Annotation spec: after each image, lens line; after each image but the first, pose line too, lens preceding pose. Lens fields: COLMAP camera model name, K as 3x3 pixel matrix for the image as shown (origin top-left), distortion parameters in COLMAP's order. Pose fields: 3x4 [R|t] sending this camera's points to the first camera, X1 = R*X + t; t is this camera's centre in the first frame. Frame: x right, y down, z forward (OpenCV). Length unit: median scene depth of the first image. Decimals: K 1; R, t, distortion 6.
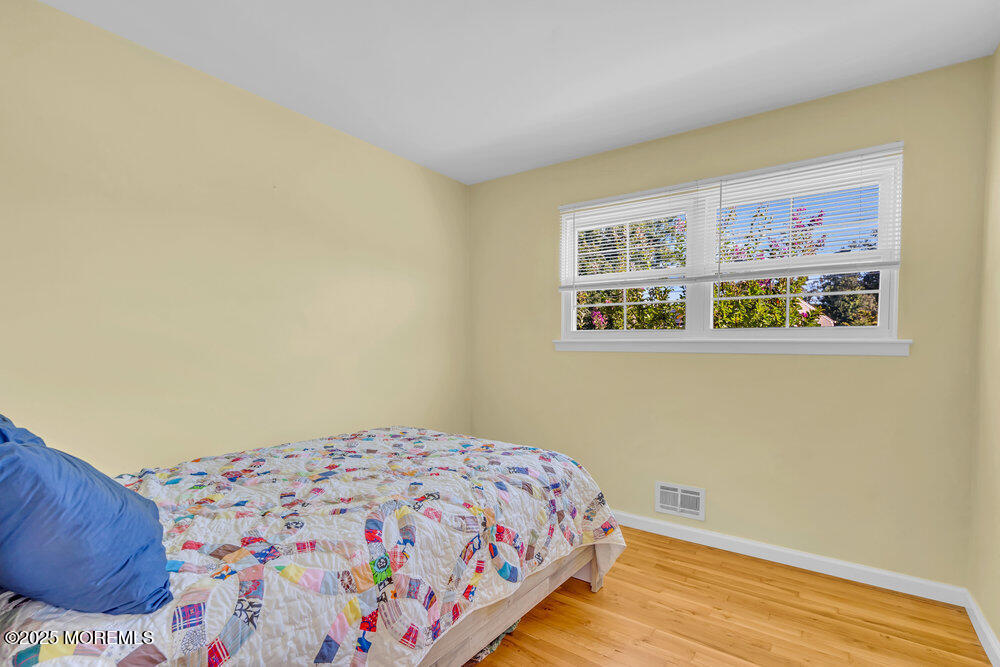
lens RADIAL K [[469.4, 0, 499.2], [0, 469.4, 358.2], [0, 0, 1]] dist [0.003576, 0.000486]
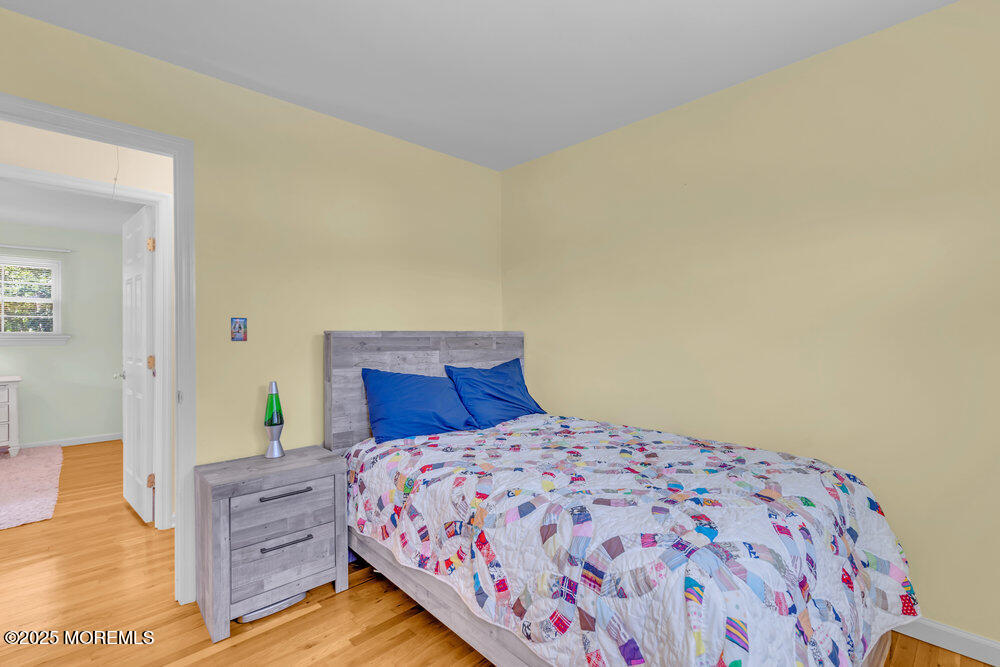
lens RADIAL K [[459.8, 0, 500.0], [0, 459.8, 333.5], [0, 0, 1]] dist [0.000903, 0.000570]
pose [[-0.177492, -0.000154, -0.984122, 0.854633], [-0.030413, 0.999523, 0.005329, -0.042394], [0.983652, 0.030876, -0.177412, 1.141483]]
